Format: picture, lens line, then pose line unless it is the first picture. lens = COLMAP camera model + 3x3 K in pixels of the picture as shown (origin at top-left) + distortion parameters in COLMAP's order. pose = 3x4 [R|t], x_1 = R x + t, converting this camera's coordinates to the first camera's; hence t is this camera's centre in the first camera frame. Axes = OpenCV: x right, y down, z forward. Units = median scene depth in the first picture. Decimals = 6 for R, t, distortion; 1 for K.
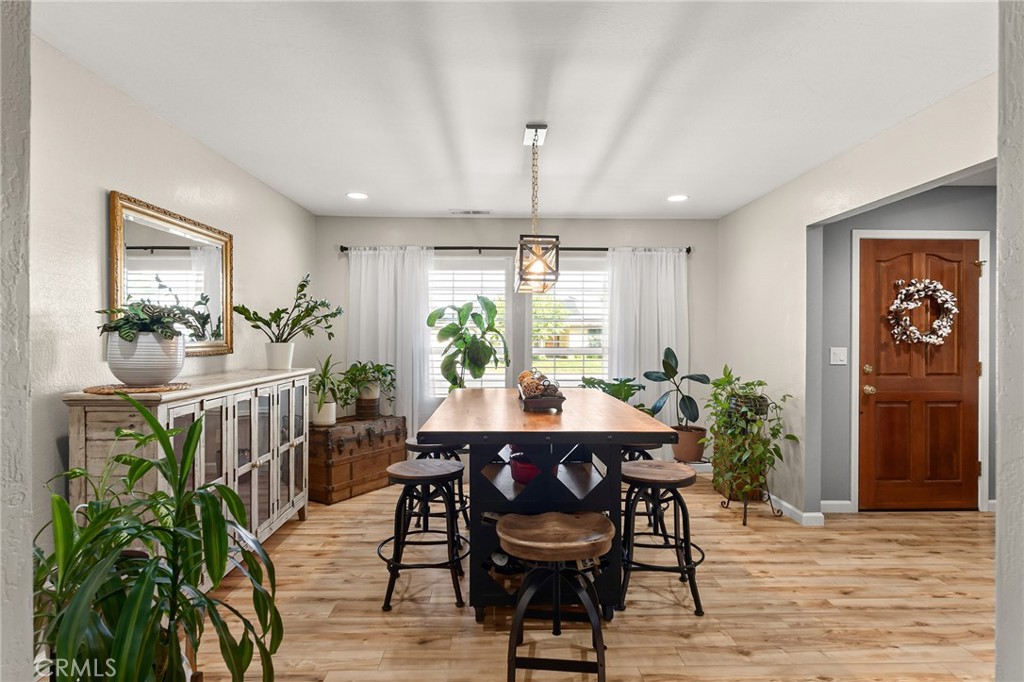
lens RADIAL K [[543.0, 0, 512.0], [0, 543.0, 341.0], [0, 0, 1]] dist [0.000597, -0.000209]
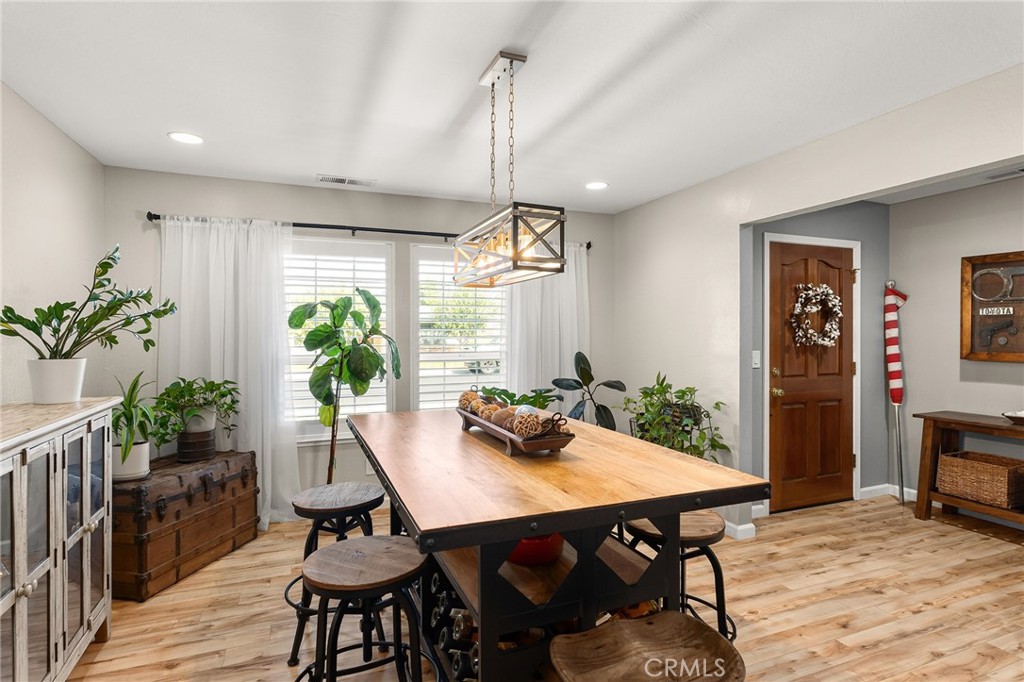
lens RADIAL K [[536.3, 0, 514.2], [0, 536.3, 335.6], [0, 0, 1]] dist [-0.000115, -0.000303]
pose [[0.935832, -0.005287, 0.352407, -0.147782], [0.006071, 0.999981, -0.001121, -0.016806], [-0.352394, 0.003188, 0.935846, 0.240226]]
